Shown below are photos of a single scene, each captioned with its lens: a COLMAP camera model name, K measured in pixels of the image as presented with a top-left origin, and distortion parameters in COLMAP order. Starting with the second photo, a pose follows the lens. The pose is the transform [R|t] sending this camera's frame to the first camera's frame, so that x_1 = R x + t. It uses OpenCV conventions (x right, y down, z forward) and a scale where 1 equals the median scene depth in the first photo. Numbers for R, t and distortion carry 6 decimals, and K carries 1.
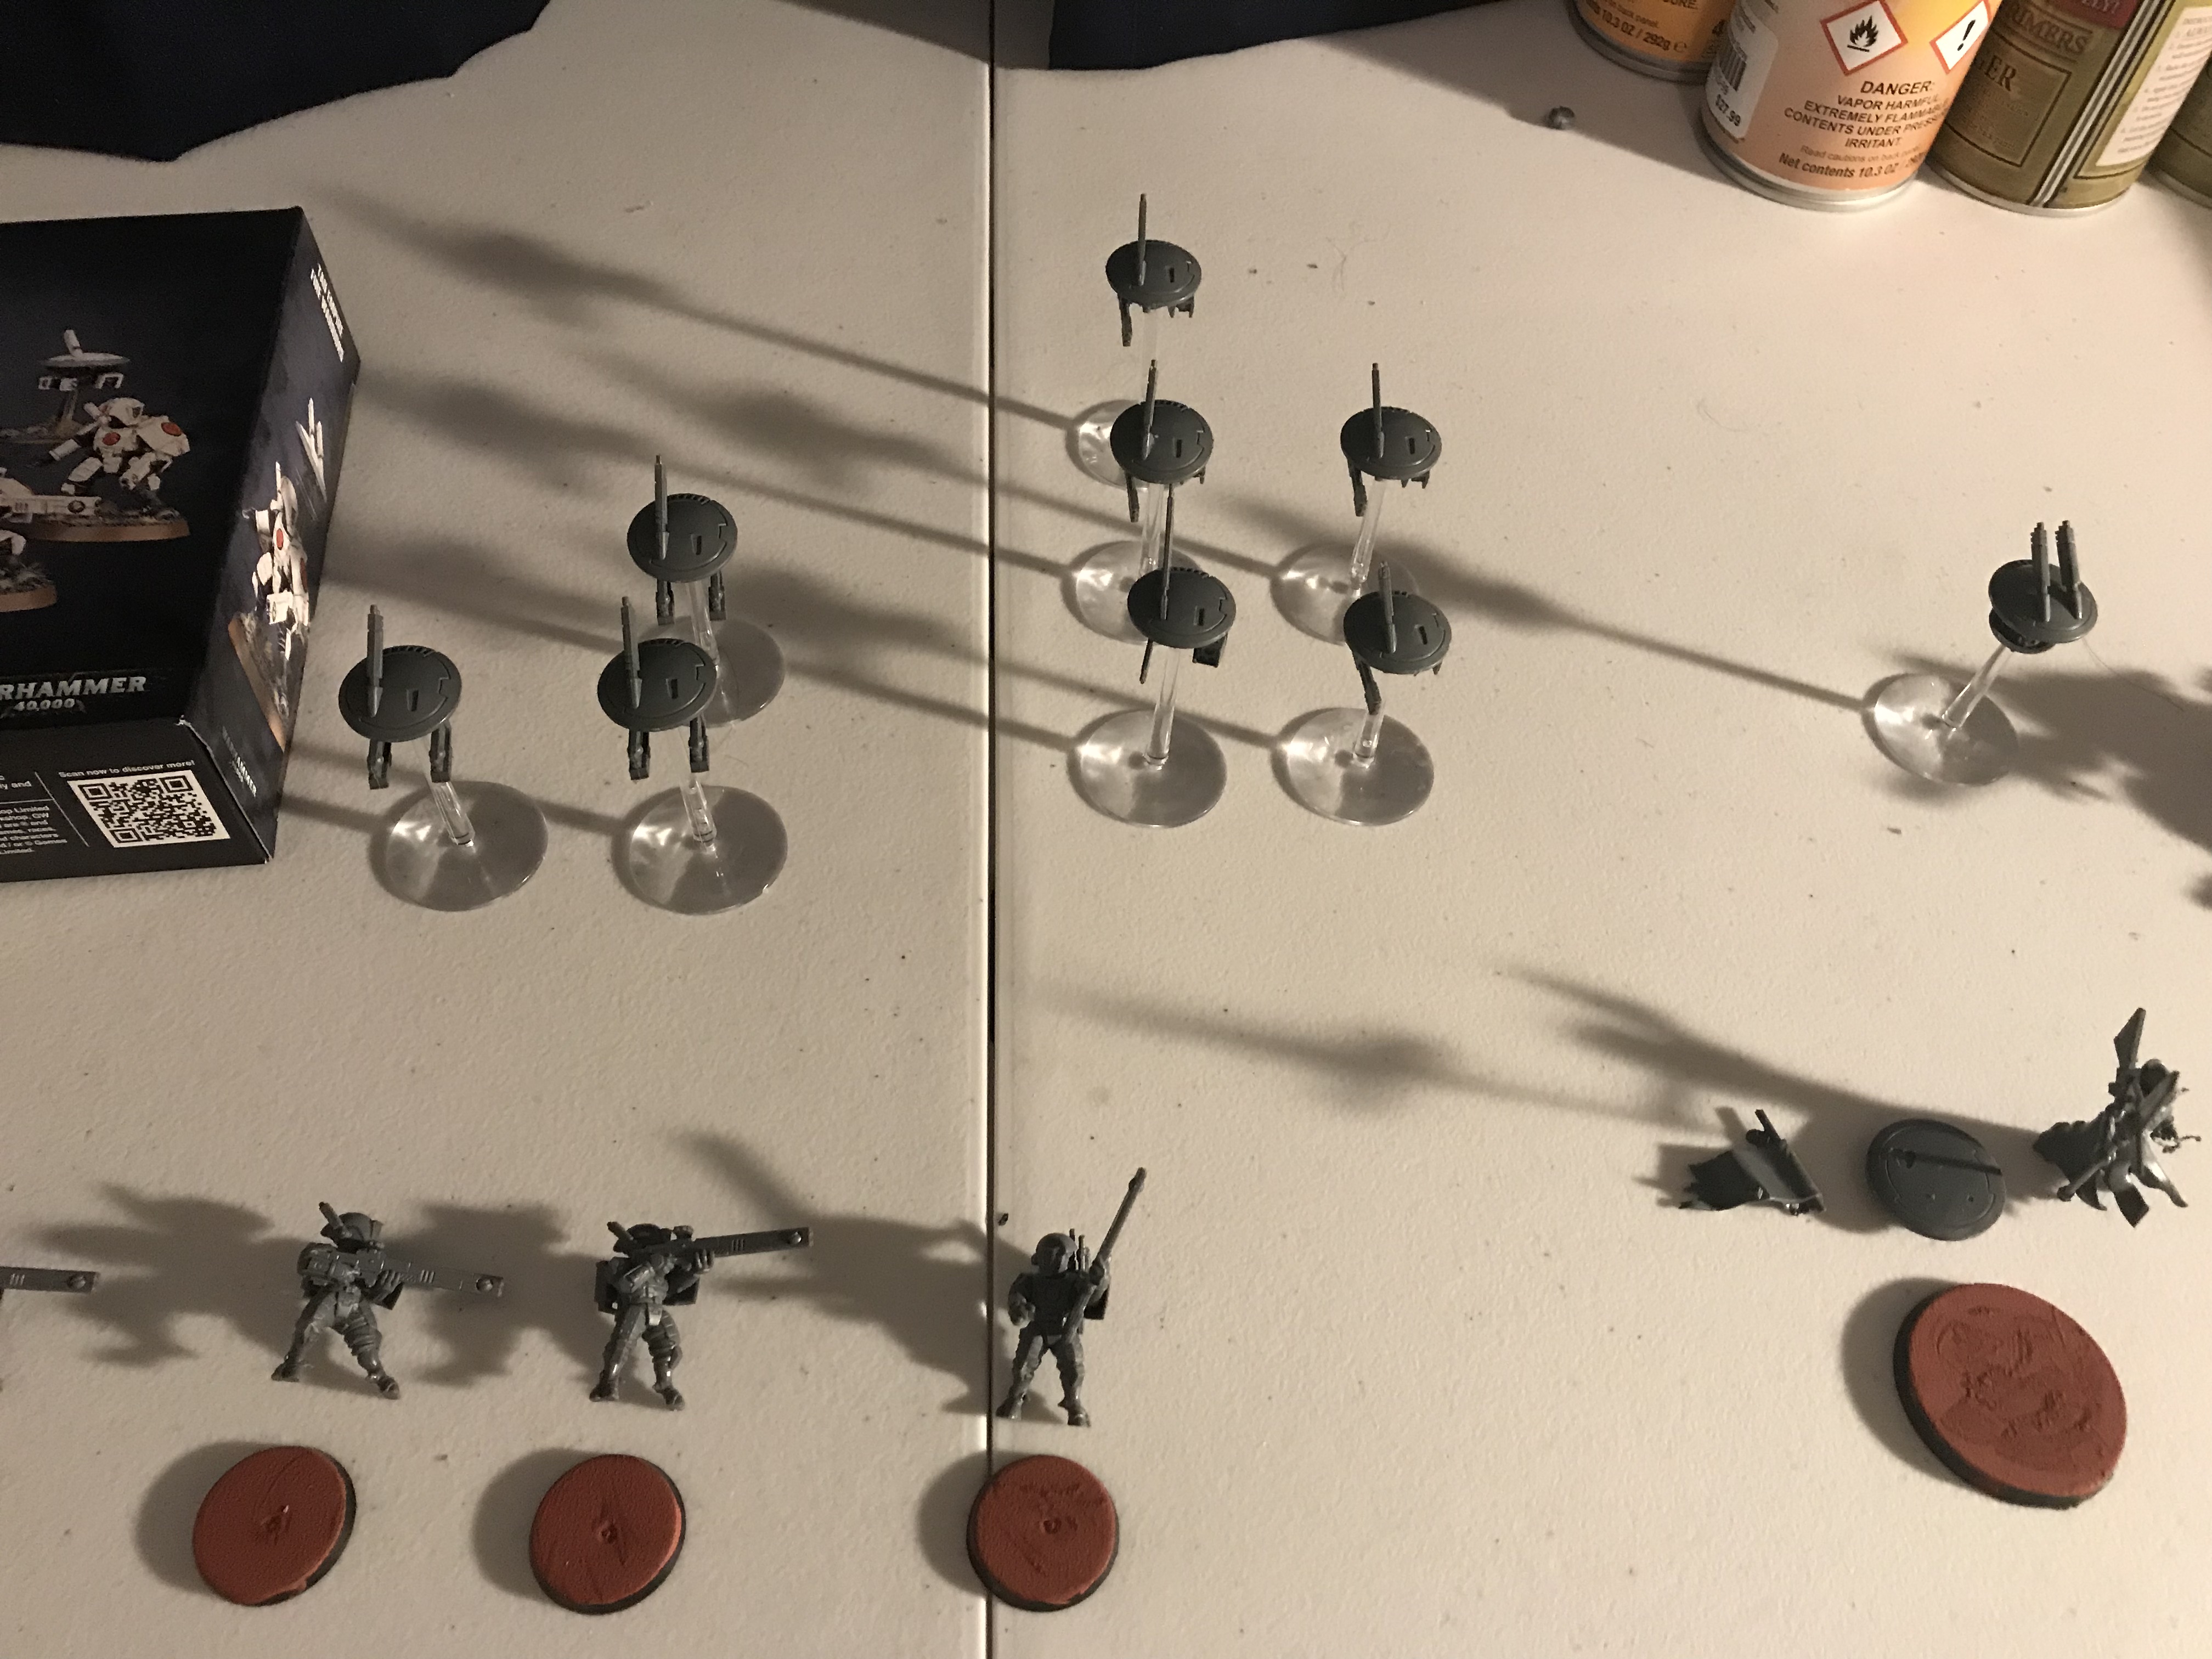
lens RADIAL K [[1793.0, 0, 1106.3], [0, 1793.0, 823.5], [0, 0, 1]] dist [-0.010588, -0.012966]
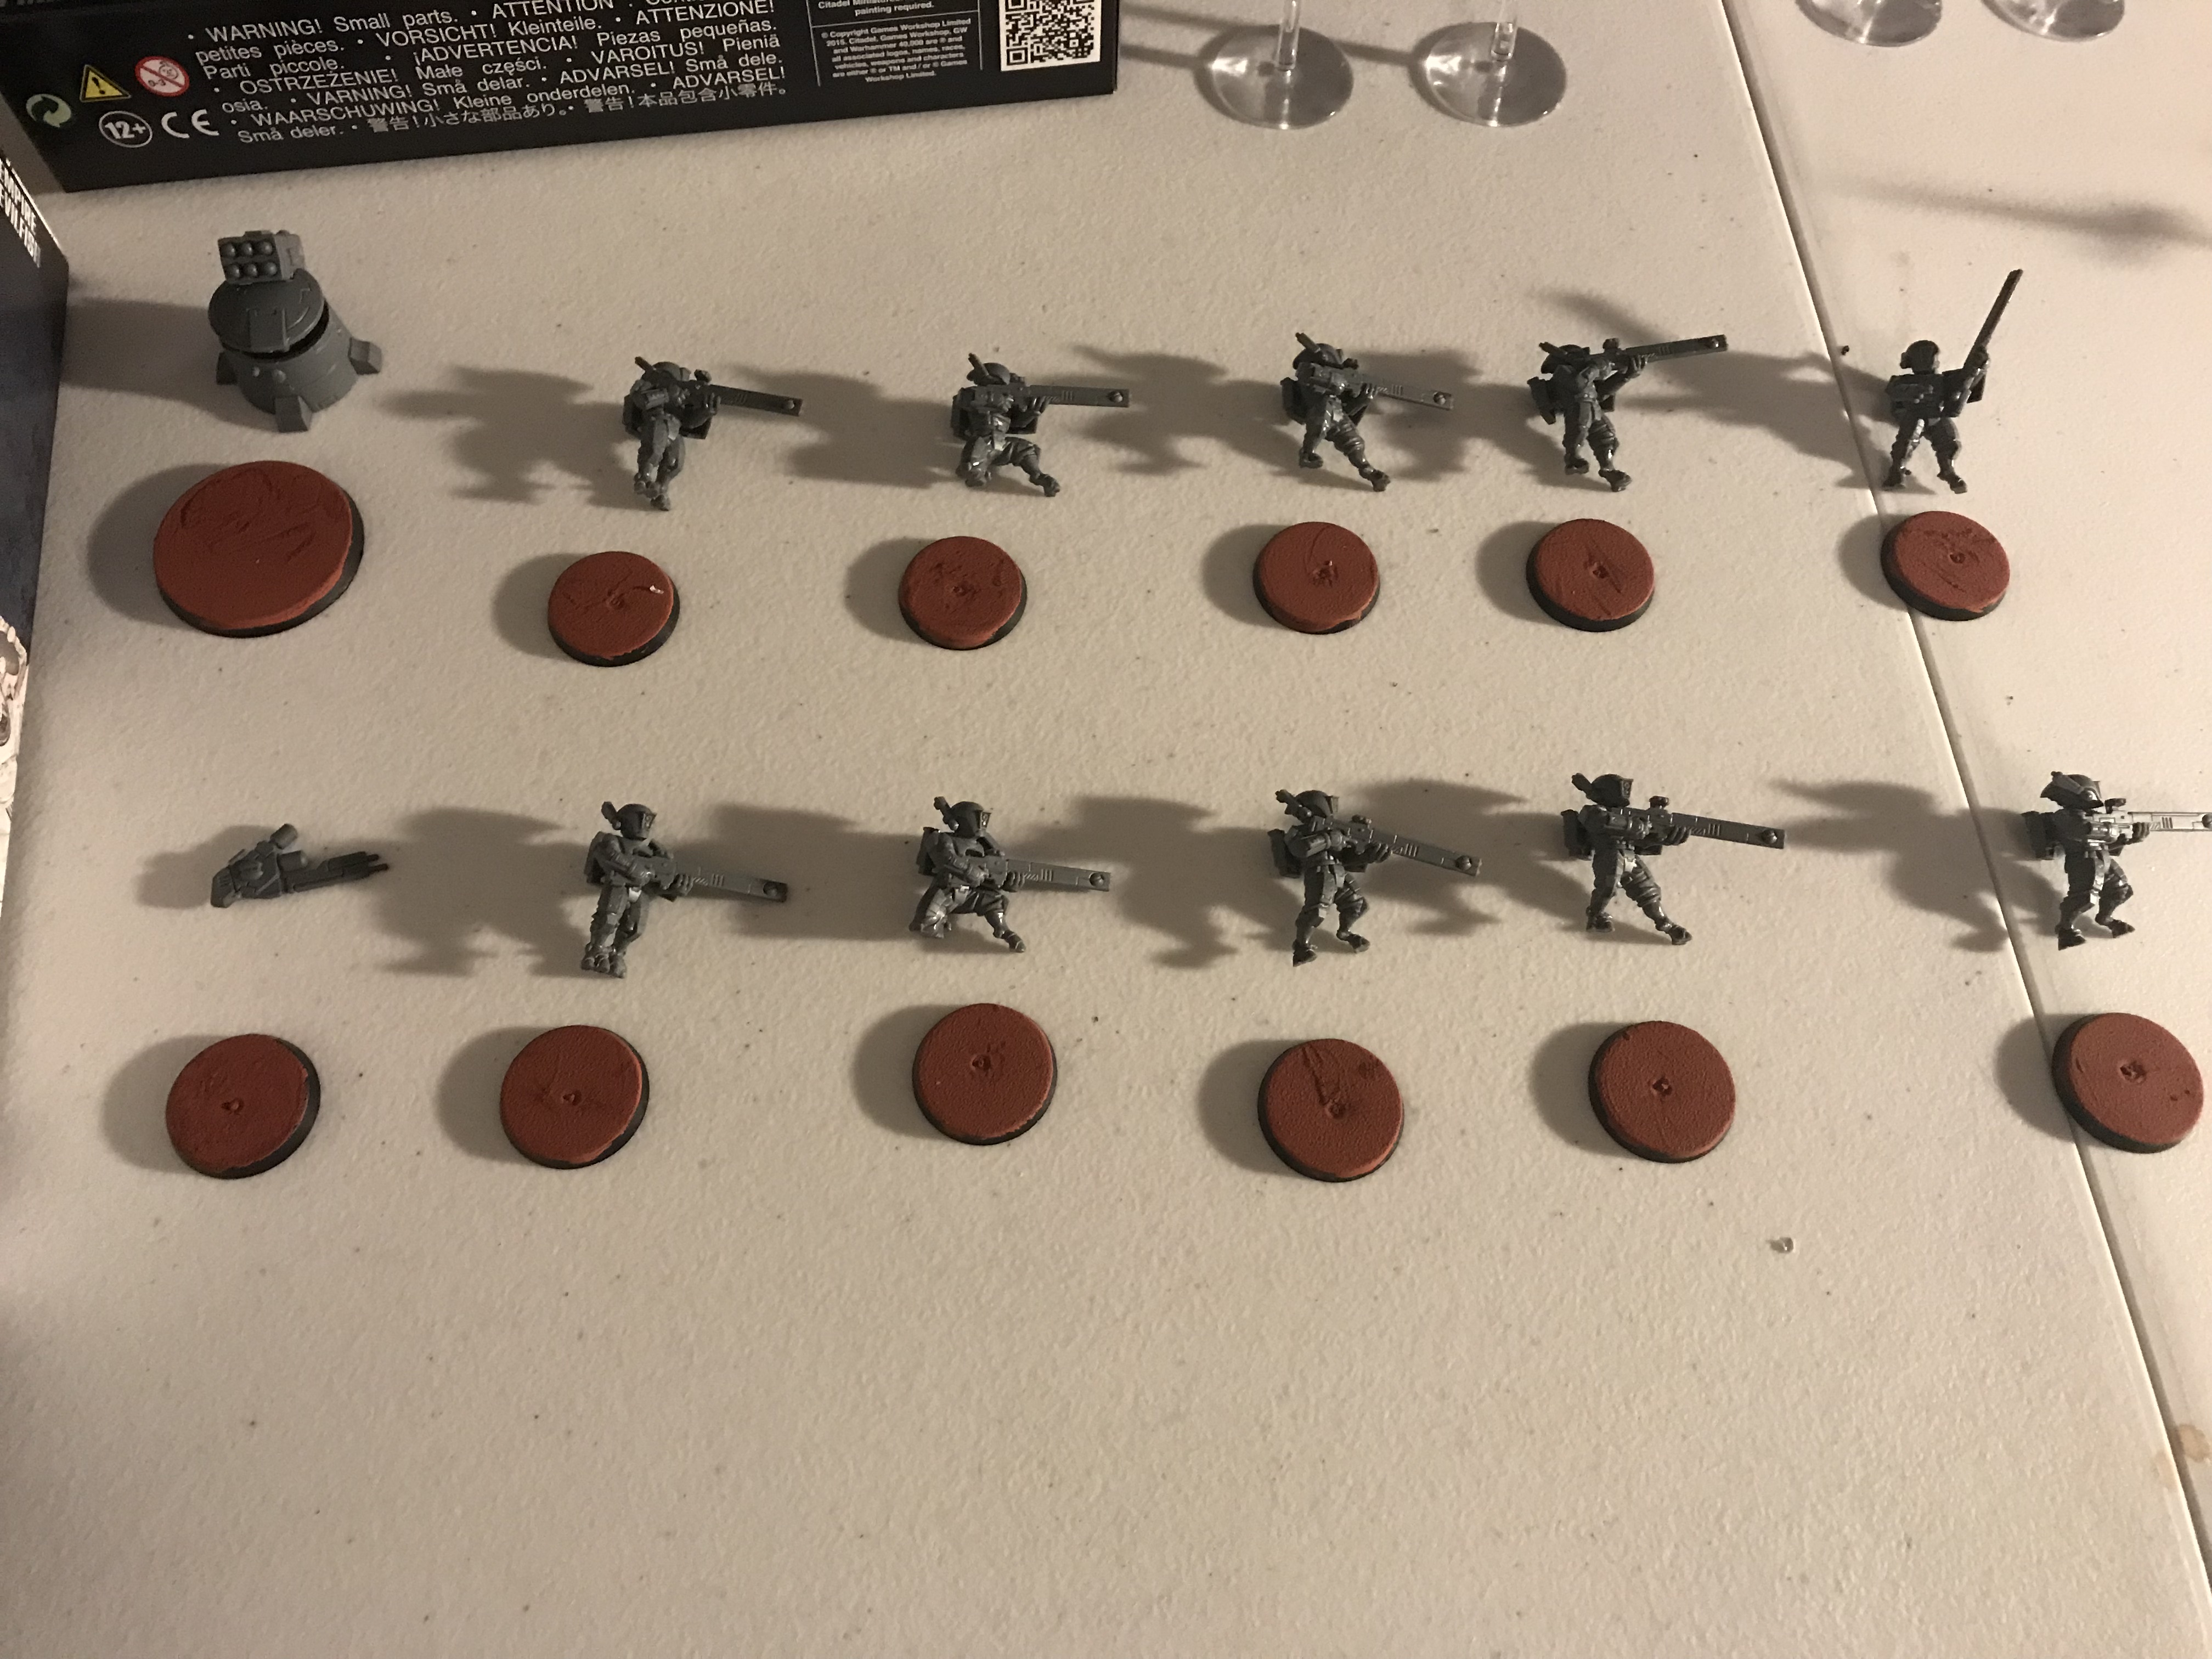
lens RADIAL K [[1793.0, 0, 1104.9], [0, 1793.0, 832.3], [0, 0, 1]] dist [-0.010588, -0.012966]
pose [[0.999150, -0.034499, -0.022561, -0.546966], [0.038374, 0.978338, 0.203425, 0.286577], [0.015055, -0.204118, 0.978830, -0.211436]]
